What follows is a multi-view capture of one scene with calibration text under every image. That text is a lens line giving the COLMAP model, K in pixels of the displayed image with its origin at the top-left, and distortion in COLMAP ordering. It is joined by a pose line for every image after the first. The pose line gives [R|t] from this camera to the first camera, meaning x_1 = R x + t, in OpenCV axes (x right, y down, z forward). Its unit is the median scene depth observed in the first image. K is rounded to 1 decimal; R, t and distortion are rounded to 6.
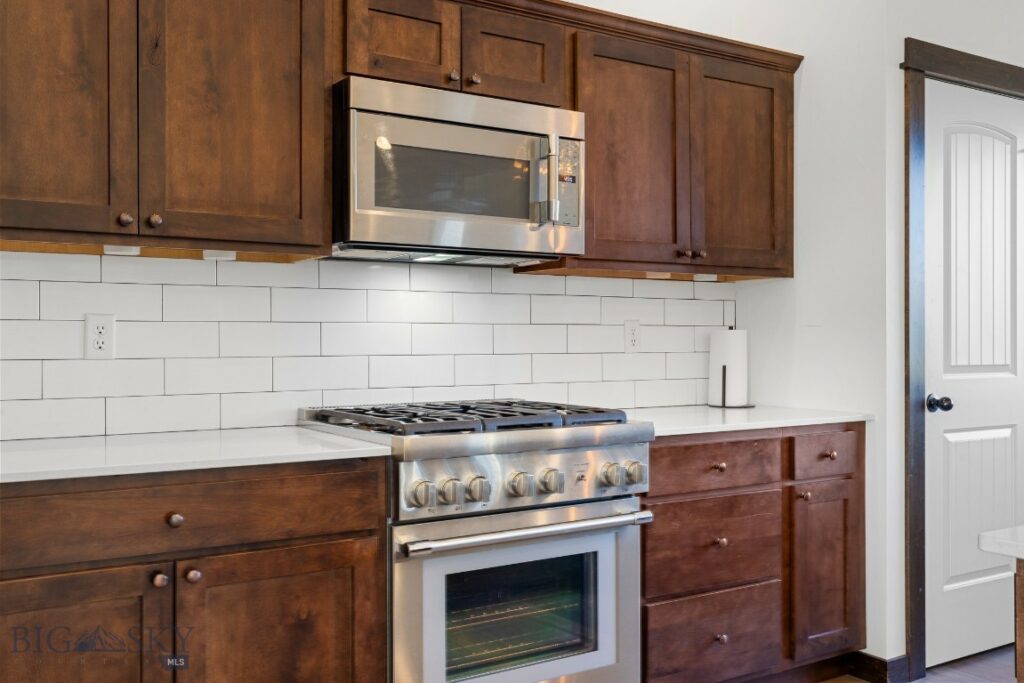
lens RADIAL K [[998.9, 0, 512.0], [0, 998.9, 341.5], [0, 0, 1]] dist [-0.002393, 0.001667]
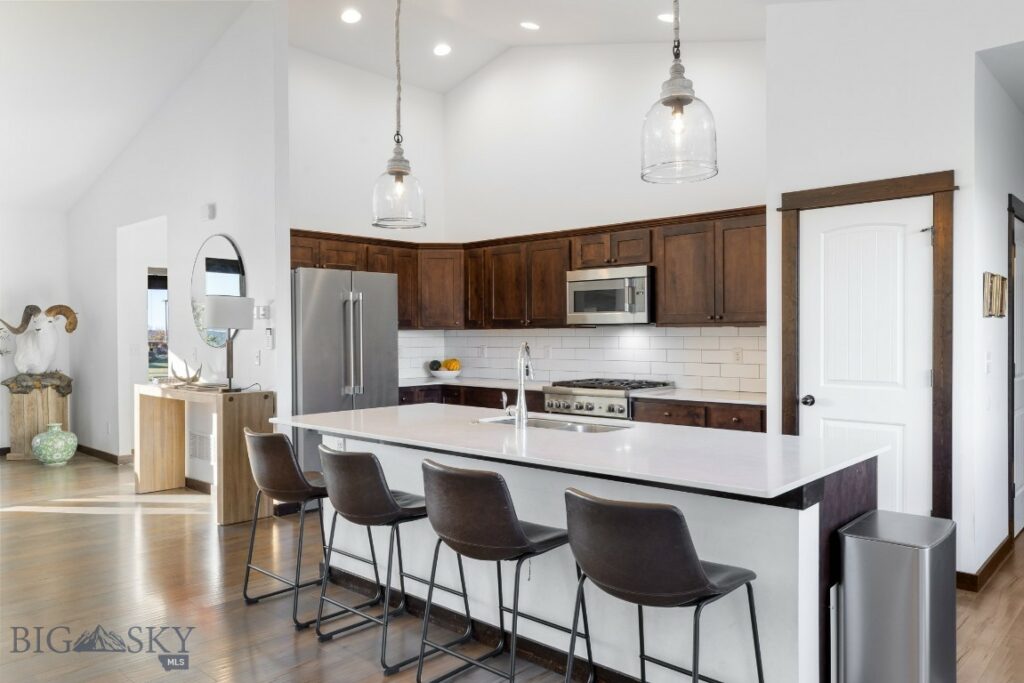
lens RADIAL K [[728.6, 0, 512.0], [0, 728.6, 341.5], [0, 0, 1]] dist [-0.004329, -0.002433]
pose [[0.230876, 0.008771, -0.972944, 1.650498], [0.002315, 0.999952, 0.009564, -0.055508], [0.972981, -0.004460, 0.230844, 0.244412]]
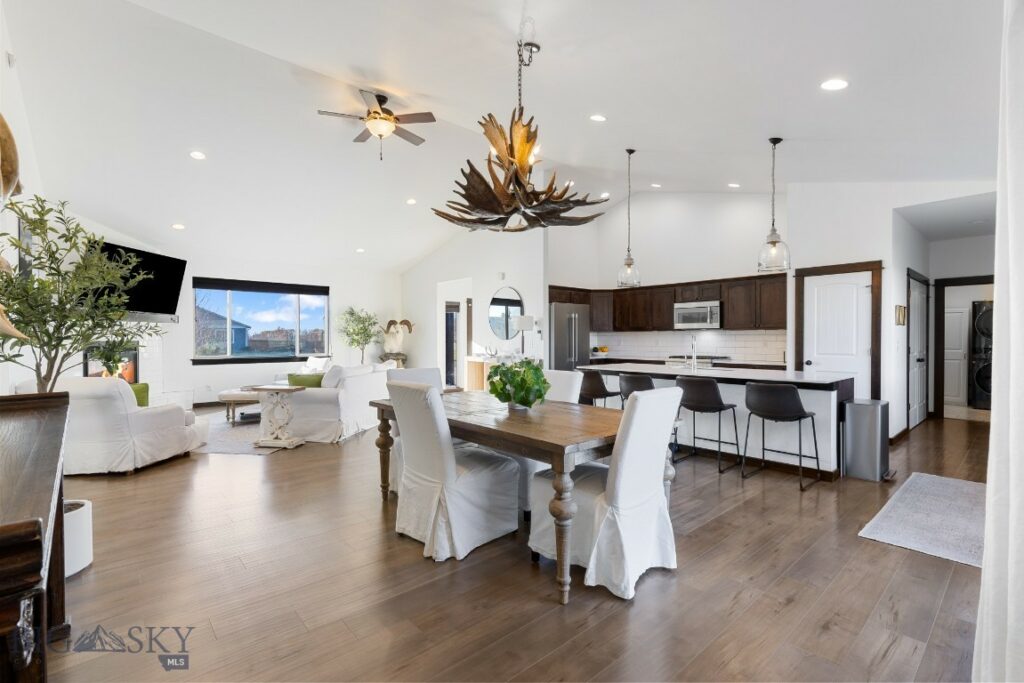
lens RADIAL K [[455.5, 0, 512.0], [0, 455.5, 341.5], [0, 0, 1]] dist [-0.000036, 0.000019]
pose [[0.128170, 0.007468, -0.991724, 2.161016], [-0.001067, 0.999972, 0.007392, -0.031596], [0.991752, 0.000110, 0.128175, -0.354910]]
